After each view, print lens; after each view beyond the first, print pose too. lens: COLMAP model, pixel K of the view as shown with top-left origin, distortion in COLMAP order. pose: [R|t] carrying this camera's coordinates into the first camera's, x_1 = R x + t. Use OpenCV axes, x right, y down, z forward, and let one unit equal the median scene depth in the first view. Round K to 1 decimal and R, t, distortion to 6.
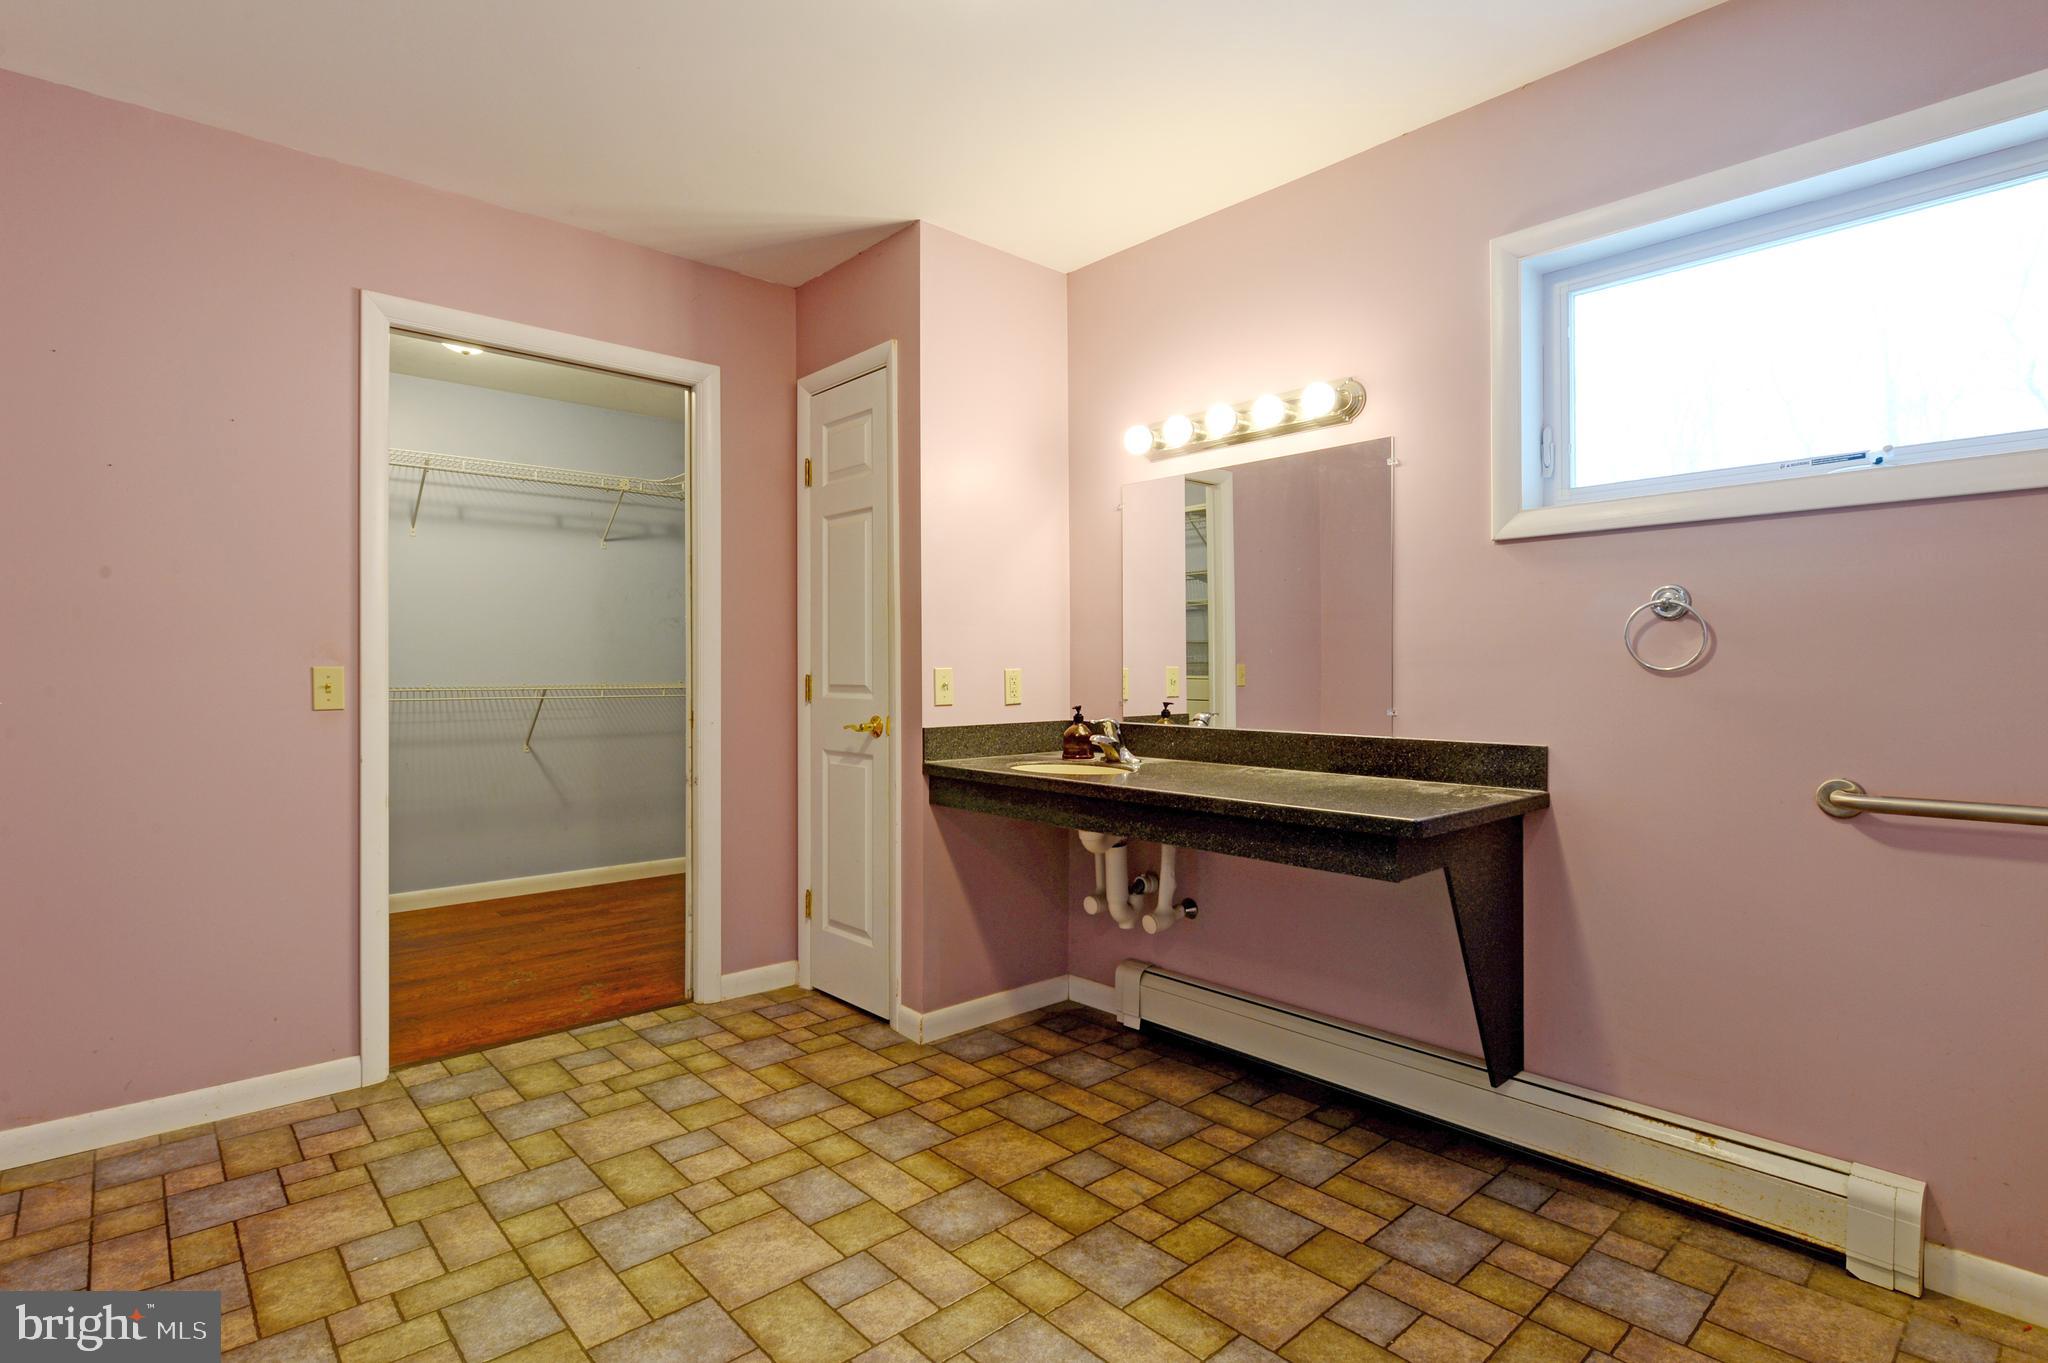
lens RADIAL K [[1038.9, 0, 1024.2], [0, 1038.9, 672.7], [0, 0, 1]] dist [-0.010164, -0.002222]
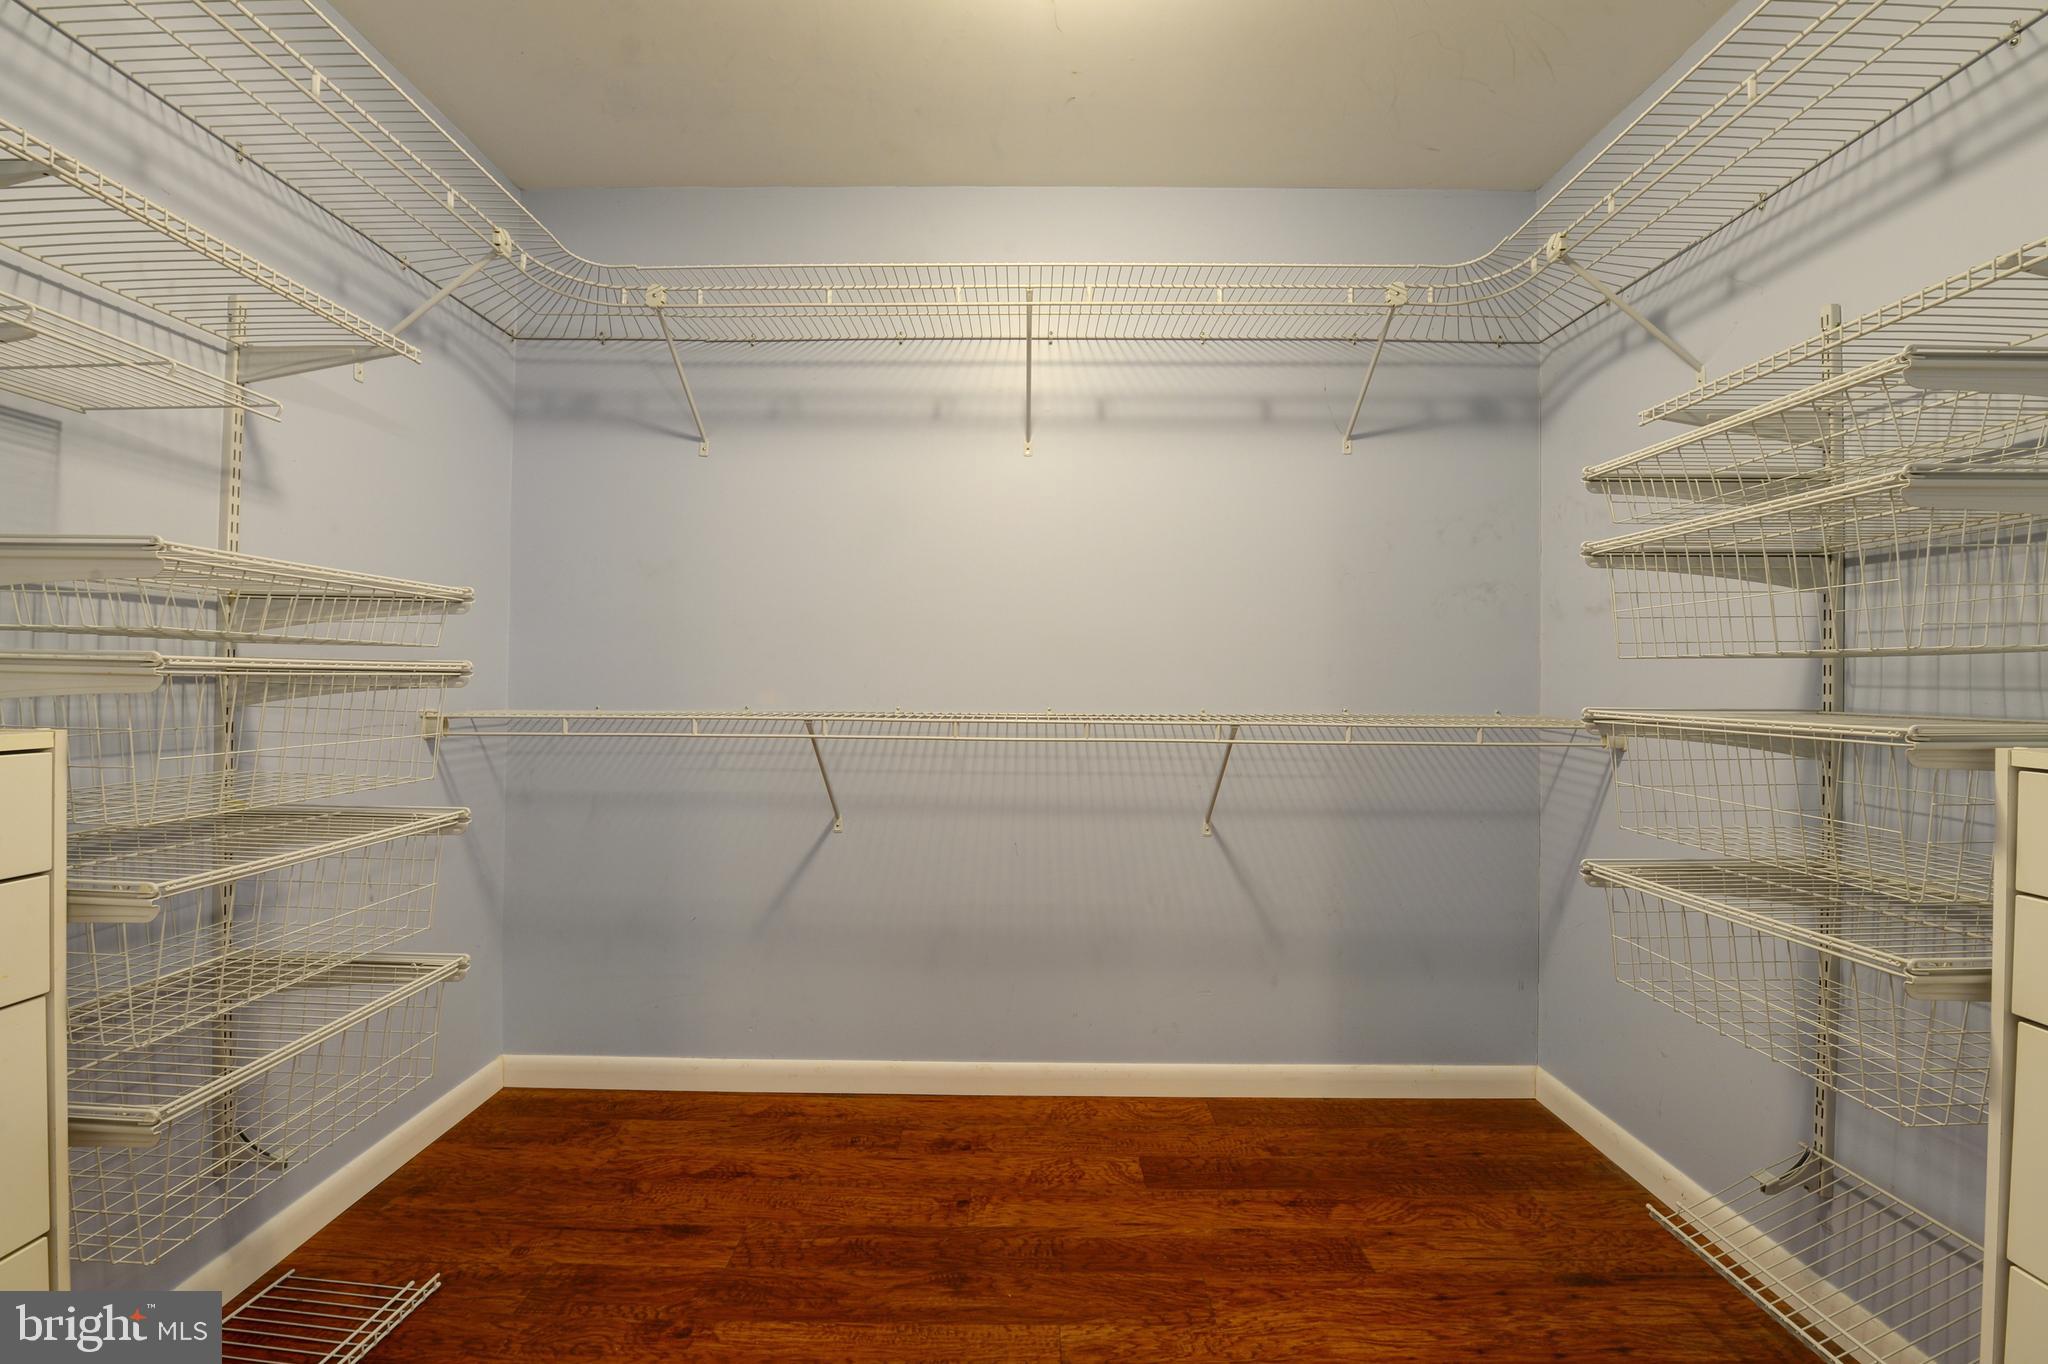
lens RADIAL K [[829.7, 0, 1026.7], [0, 829.7, 684.2], [0, 0, 1]] dist [-0.017885, -0.002358]
pose [[0.752225, 0.005899, -0.658880, -0.259078], [-0.006791, 0.999976, 0.001199, -0.002881], [0.658872, 0.003573, 0.752247, 0.597382]]
